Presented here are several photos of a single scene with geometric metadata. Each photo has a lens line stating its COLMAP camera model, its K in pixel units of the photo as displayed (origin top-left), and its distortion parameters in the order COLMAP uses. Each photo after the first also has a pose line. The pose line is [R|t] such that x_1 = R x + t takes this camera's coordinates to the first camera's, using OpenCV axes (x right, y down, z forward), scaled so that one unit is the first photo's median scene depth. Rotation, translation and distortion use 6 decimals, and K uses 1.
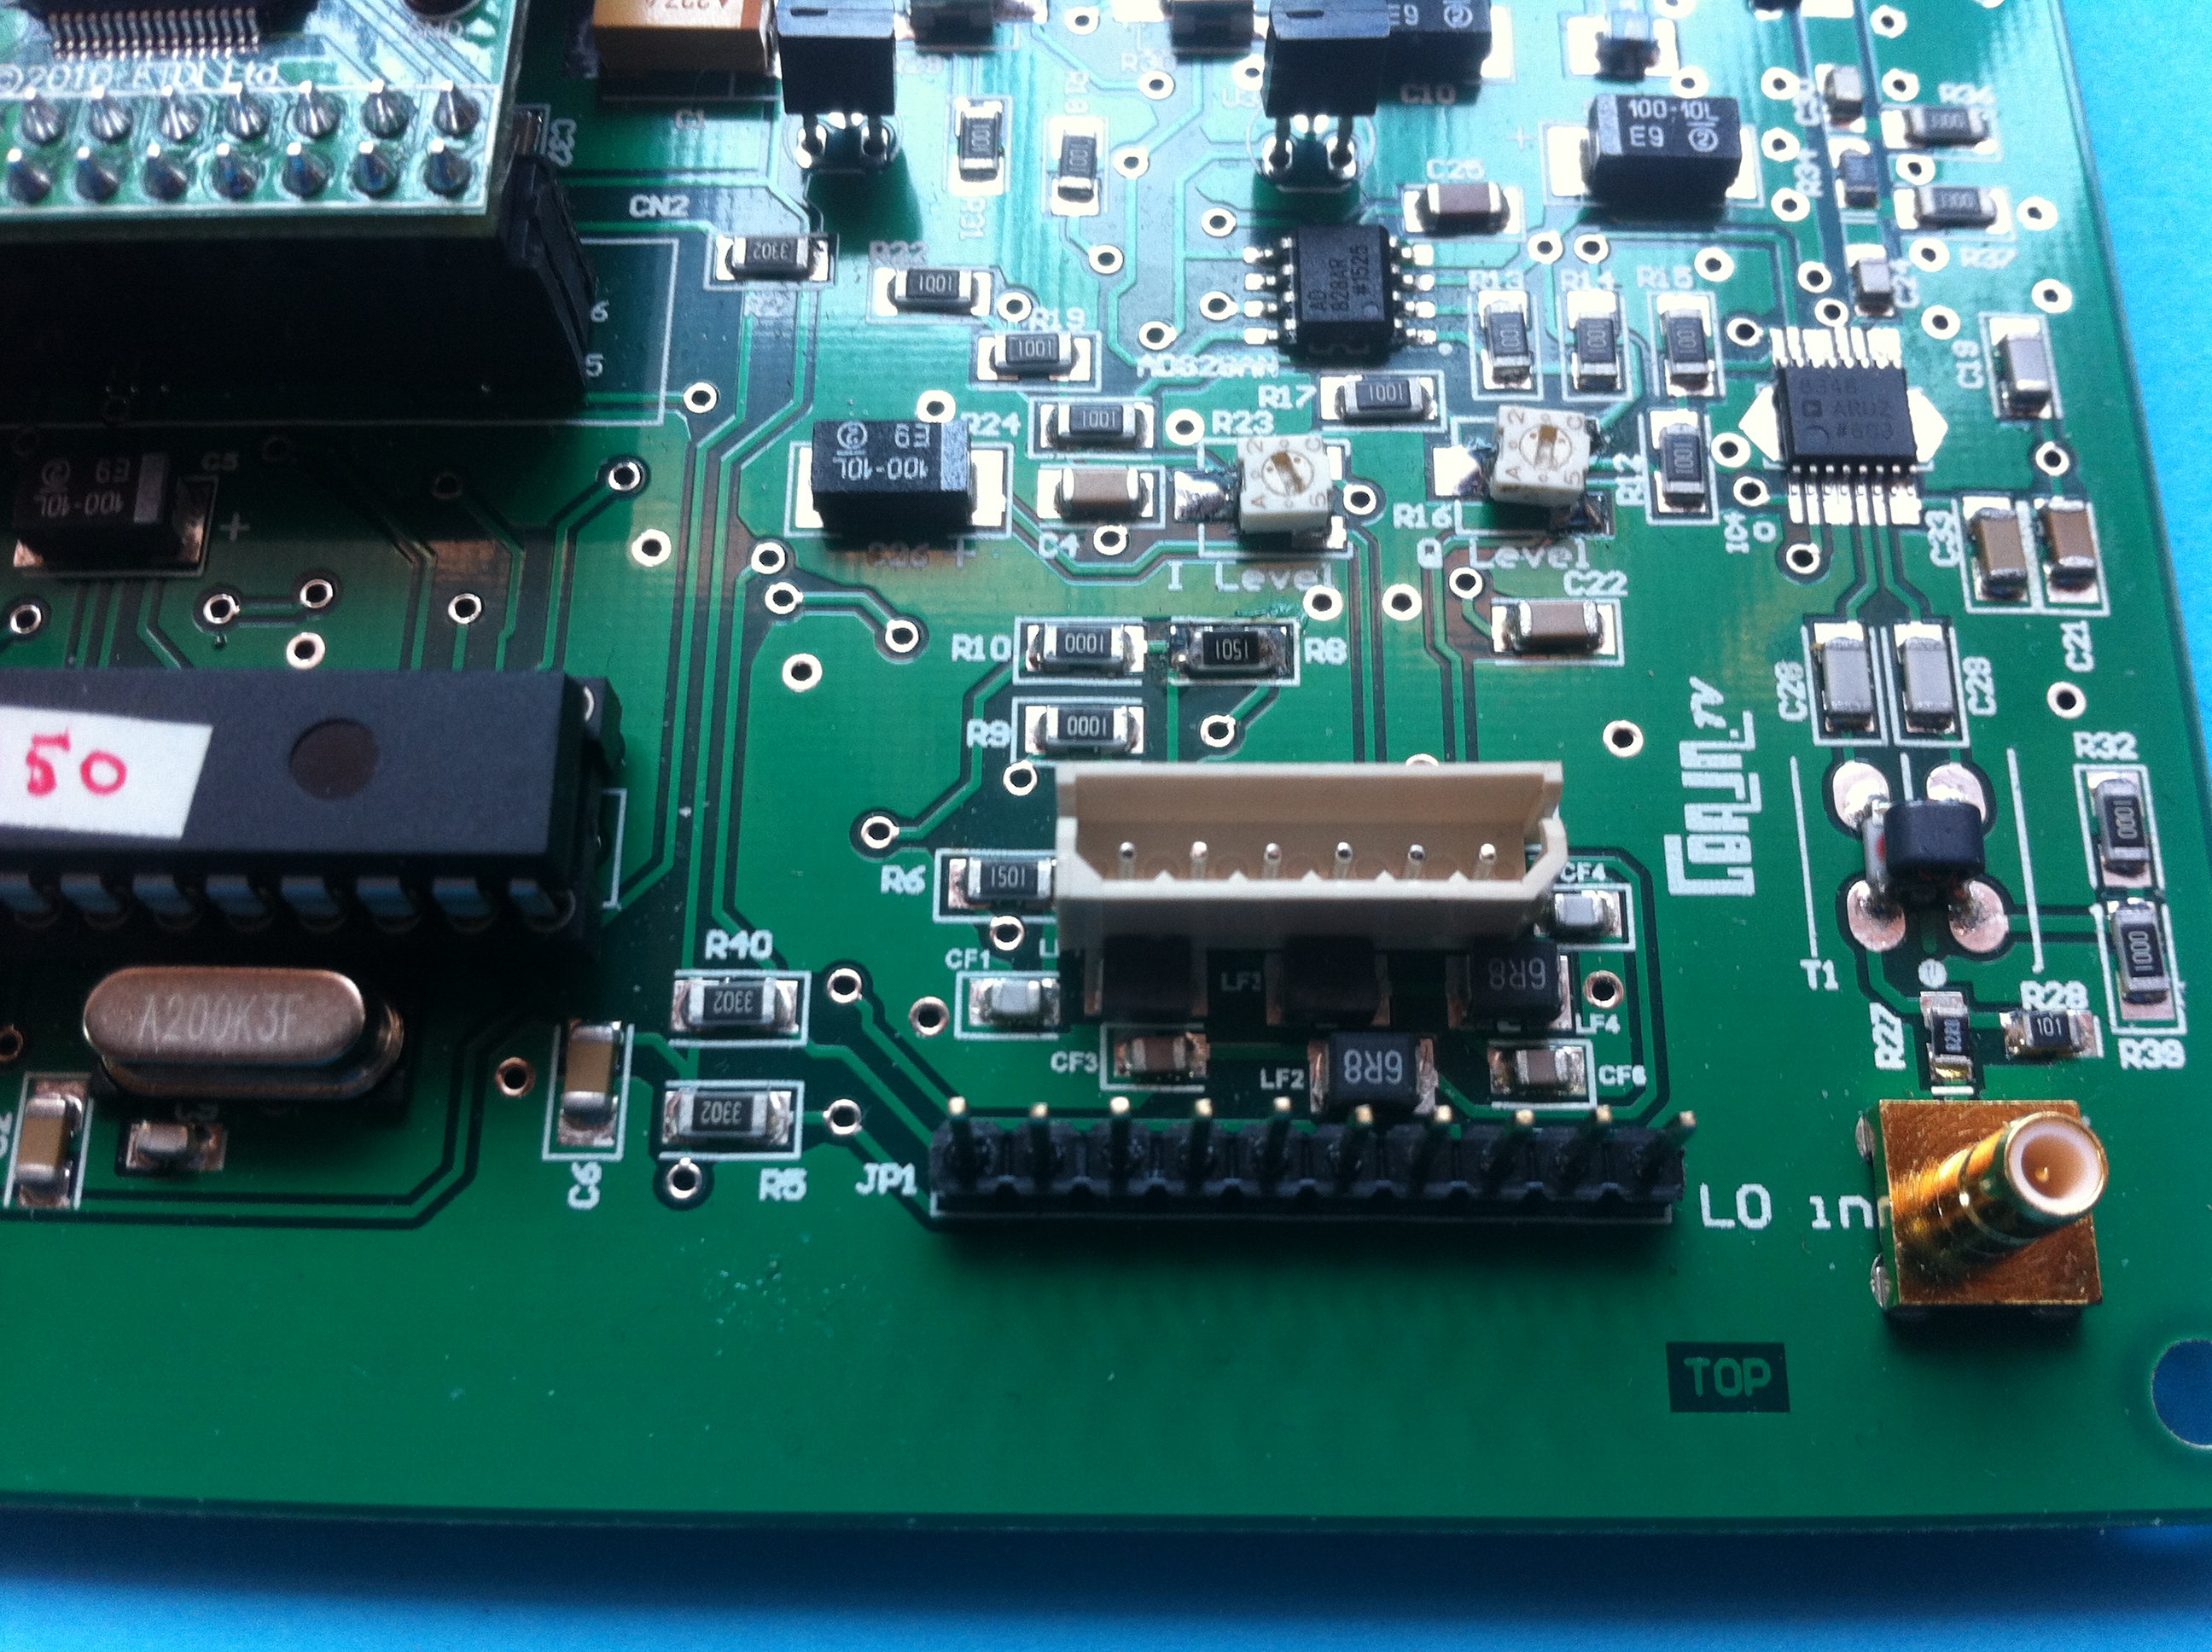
lens RADIAL K [[2347.0, 0, 1106.0], [0, 2347.0, 826.0], [0, 0, 1]] dist [0.011106, -0.354061]
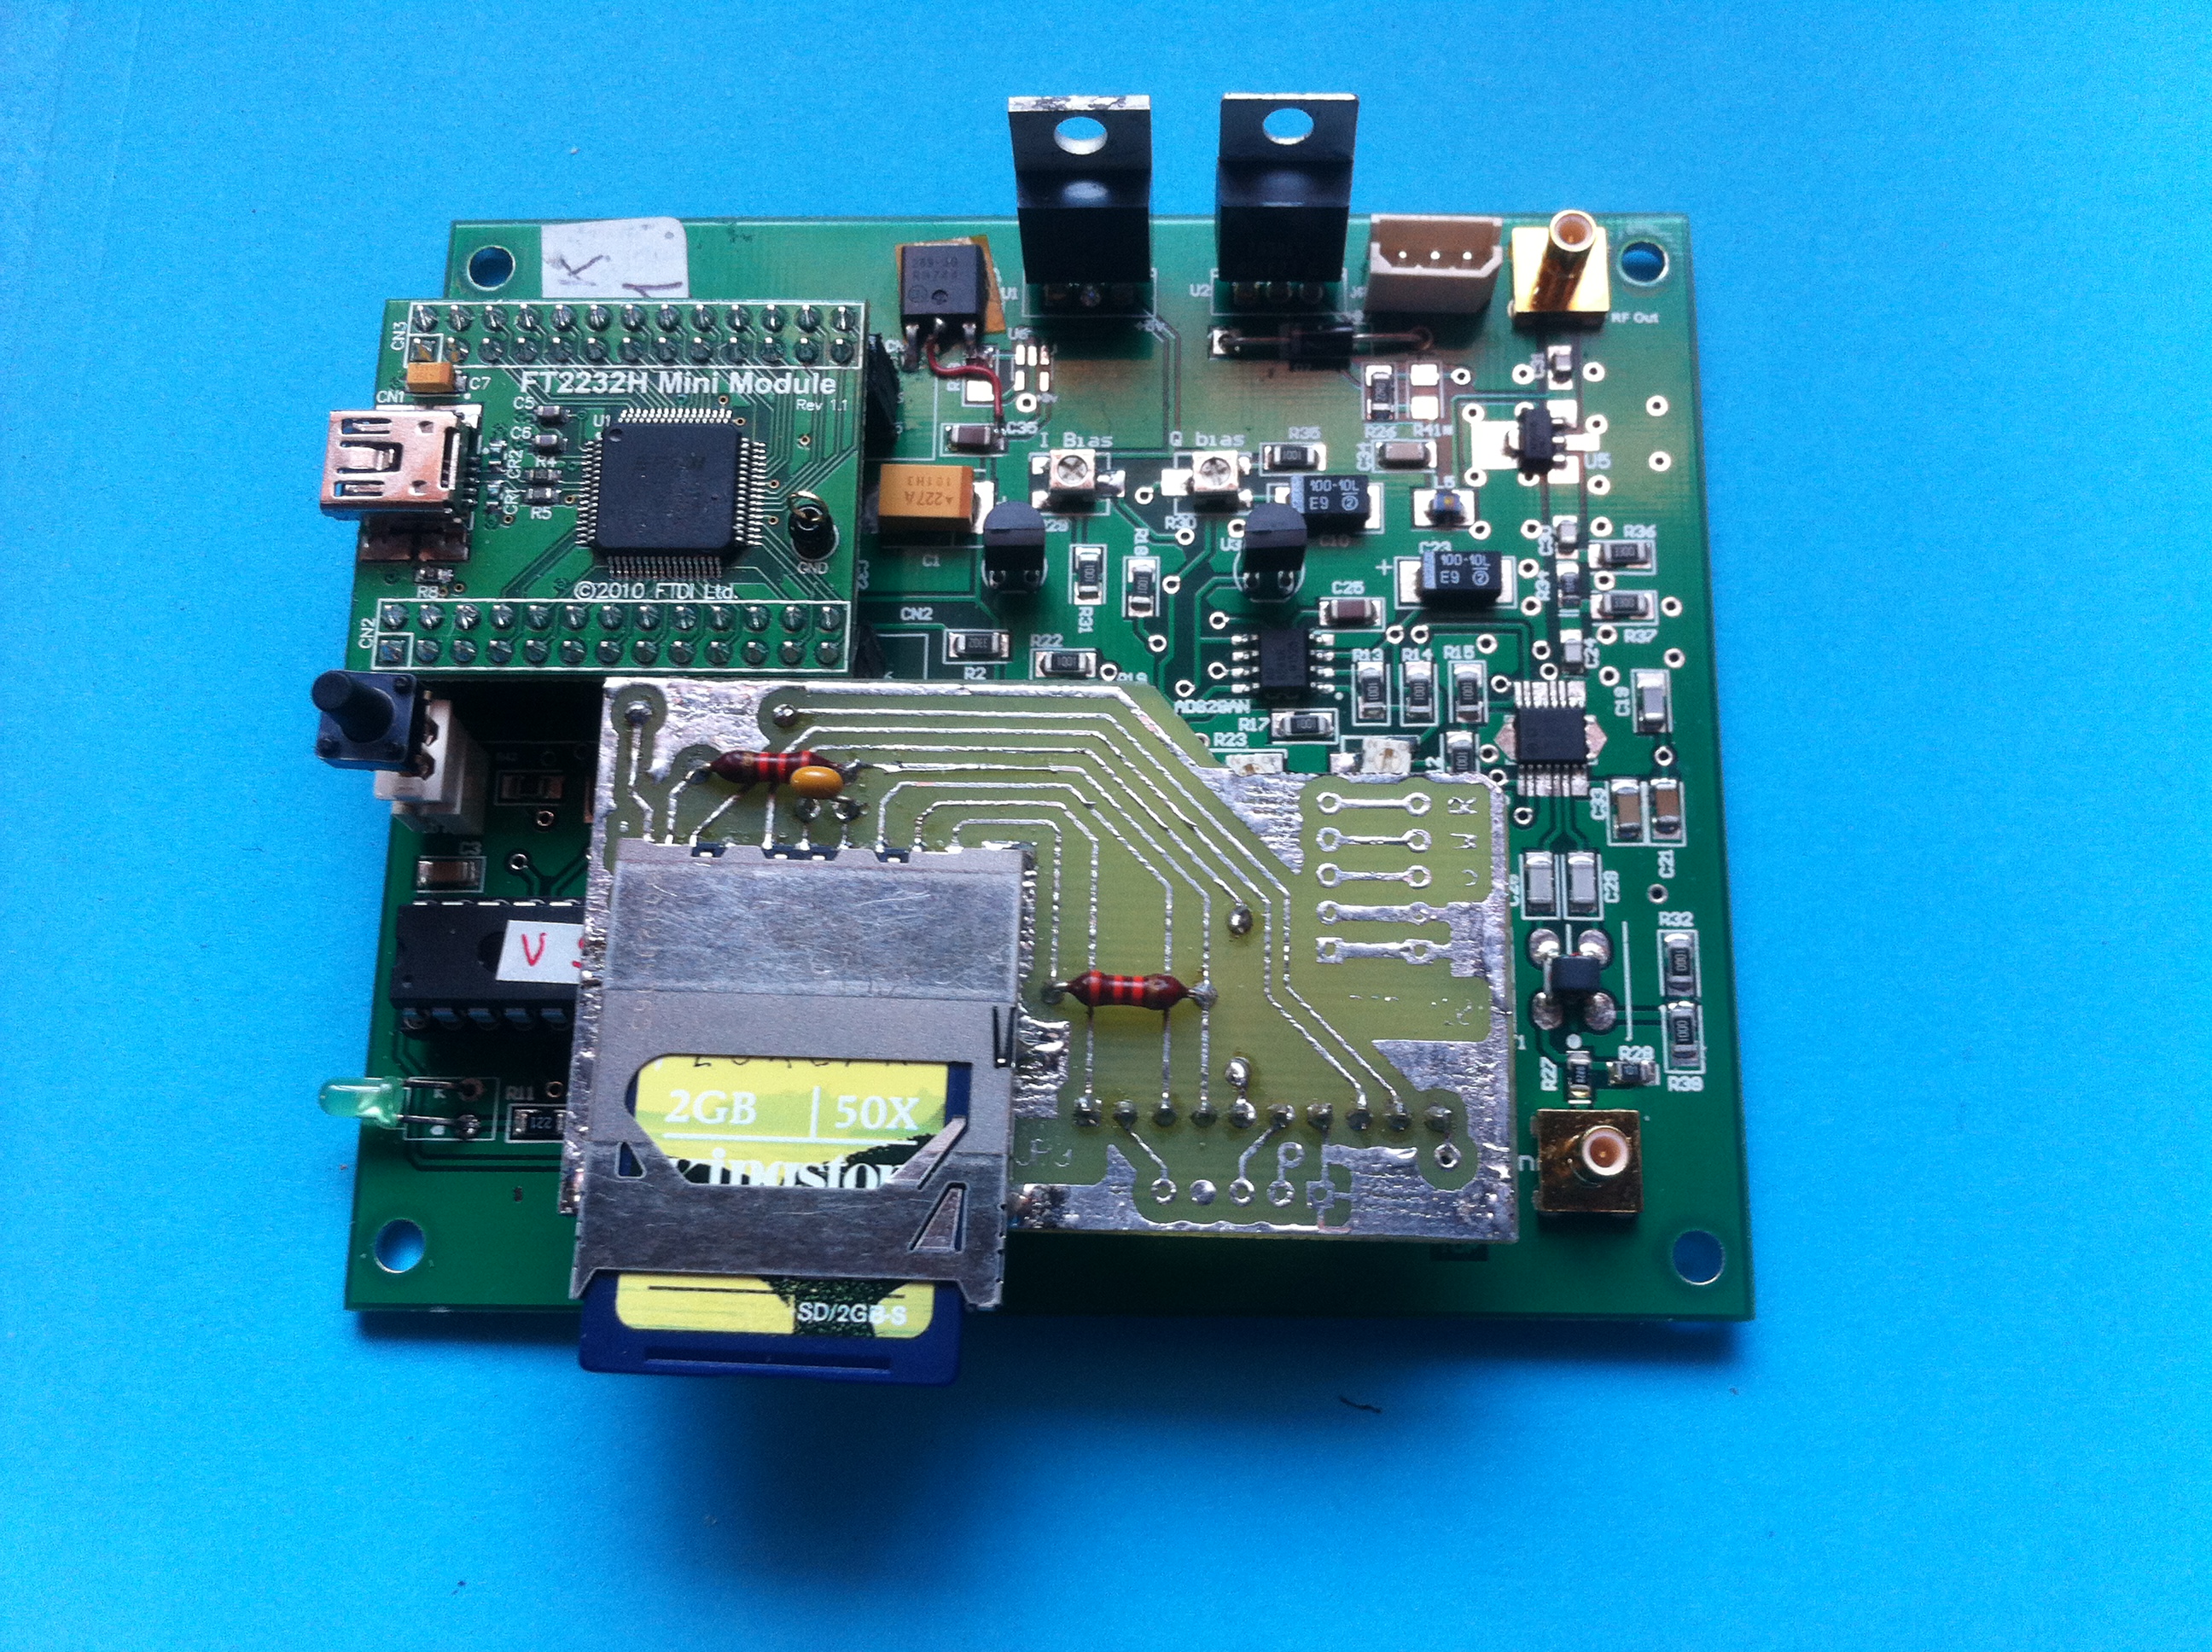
lens RADIAL K [[2241.3, 0, 1106.0], [0, 2241.3, 826.0], [0, 0, 1]] dist [0.001718, 0.000507]
pose [[0.999587, -0.005797, -0.028162, 0.008390], [0.008559, 0.995054, 0.098968, -0.284232], [0.027449, -0.099169, 0.994692, -0.814738]]
